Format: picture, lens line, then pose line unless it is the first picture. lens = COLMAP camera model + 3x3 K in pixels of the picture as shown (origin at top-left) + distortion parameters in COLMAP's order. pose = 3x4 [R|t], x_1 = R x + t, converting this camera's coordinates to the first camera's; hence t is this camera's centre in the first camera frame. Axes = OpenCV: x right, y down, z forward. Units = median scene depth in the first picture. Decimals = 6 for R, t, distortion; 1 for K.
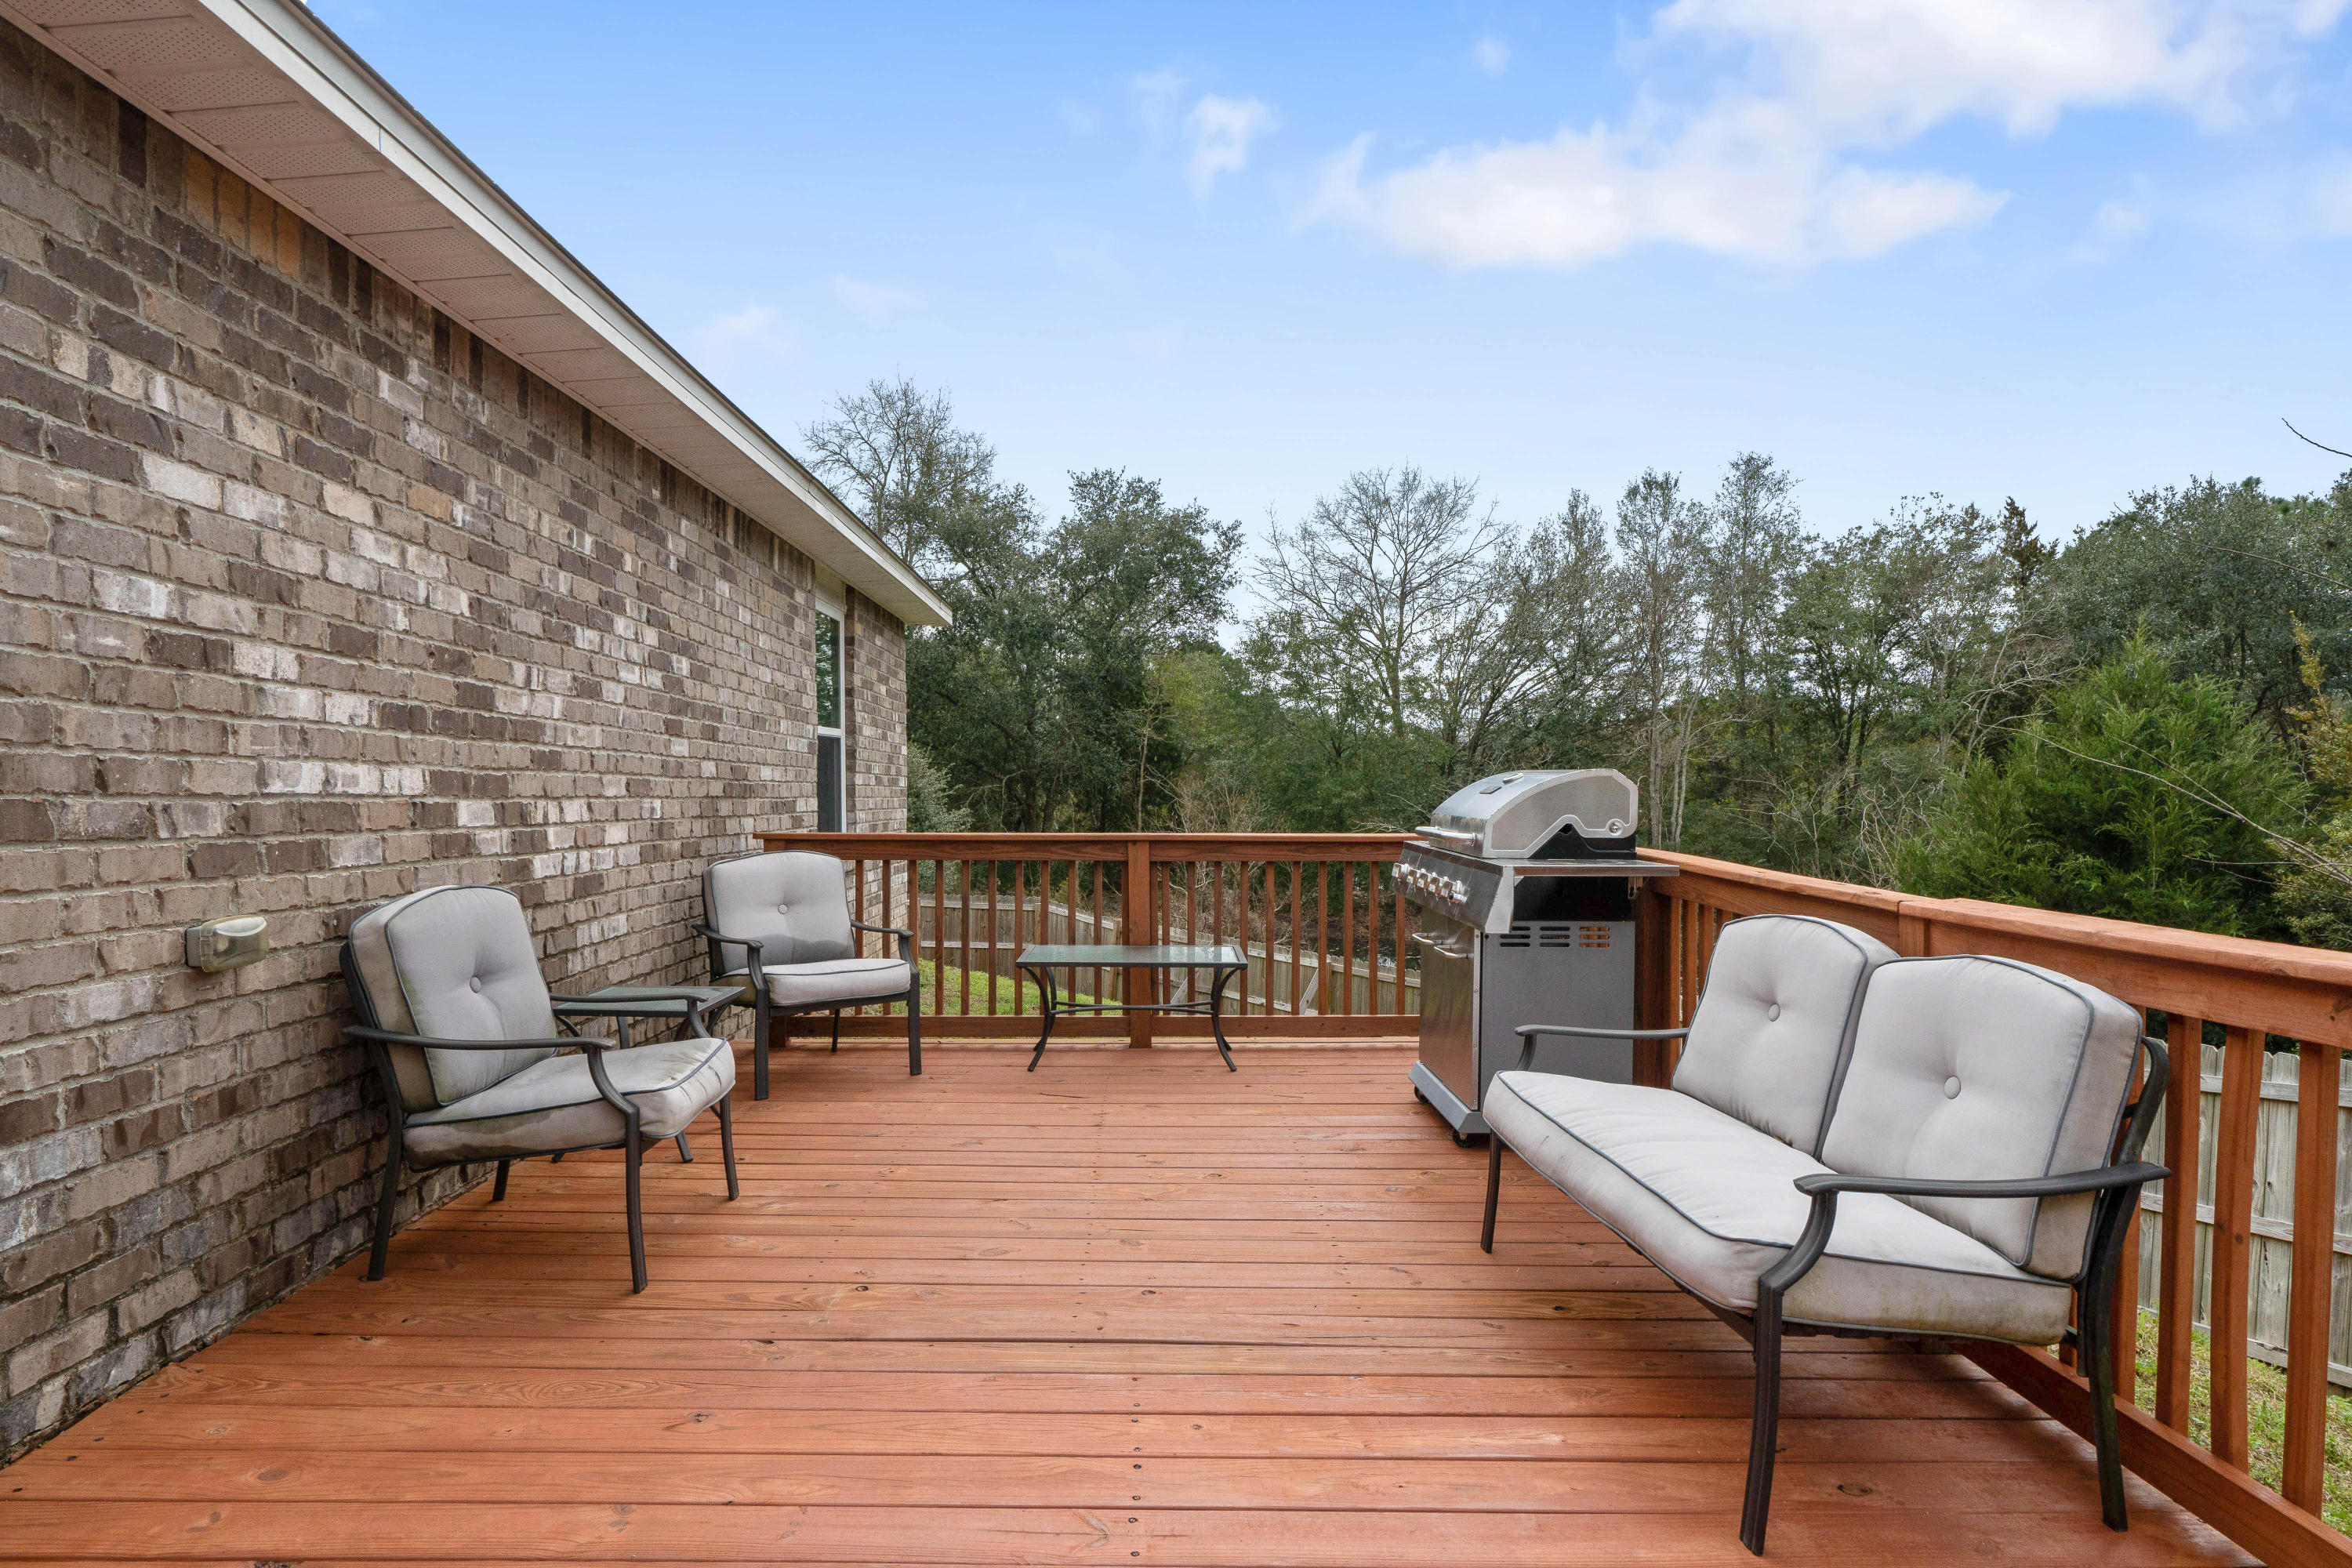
lens RADIAL K [[1255.8, 0, 1178.9], [0, 1255.8, 790.2], [0, 0, 1]] dist [-0.004214, 0.002072]
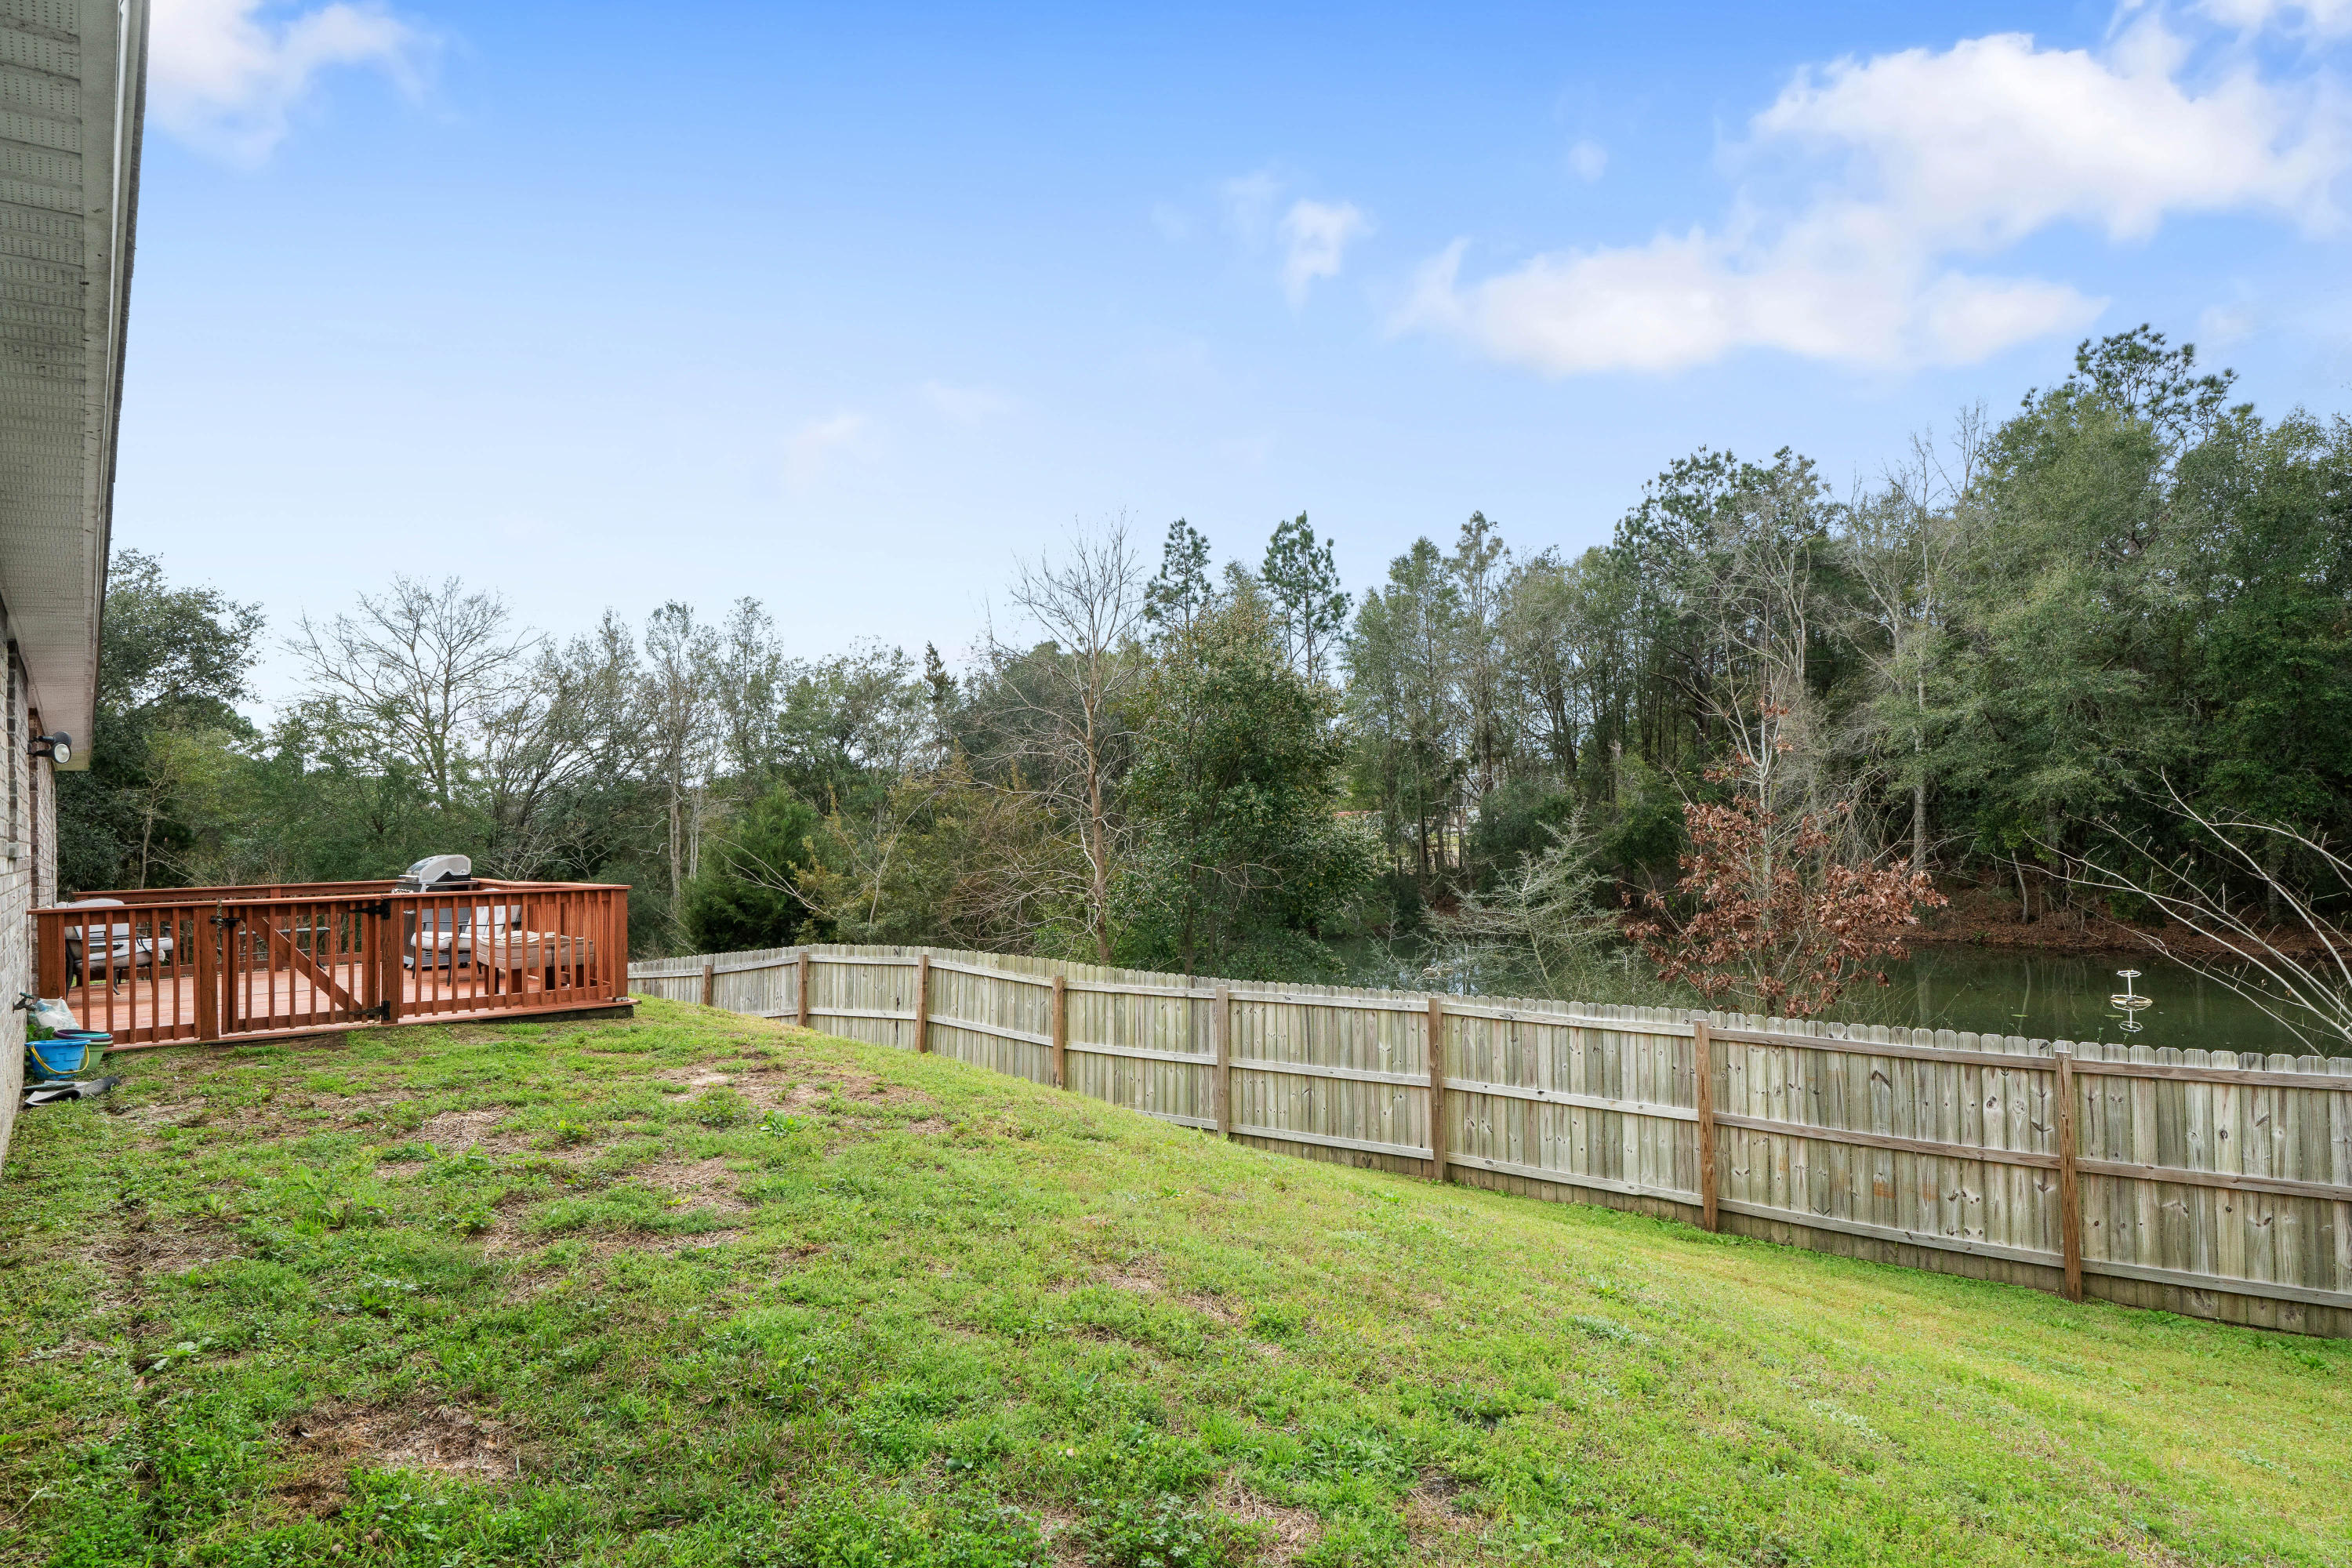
lens RADIAL K [[1255.8, 0, 1183.2], [0, 1255.8, 801.6], [0, 0, 1]] dist [-0.004214, 0.002072]
pose [[0.767842, -0.007342, 0.640597, -0.032253], [0.032951, 0.999063, -0.028045, -0.000464], [-0.639792, 0.042642, 0.767365, -0.261027]]
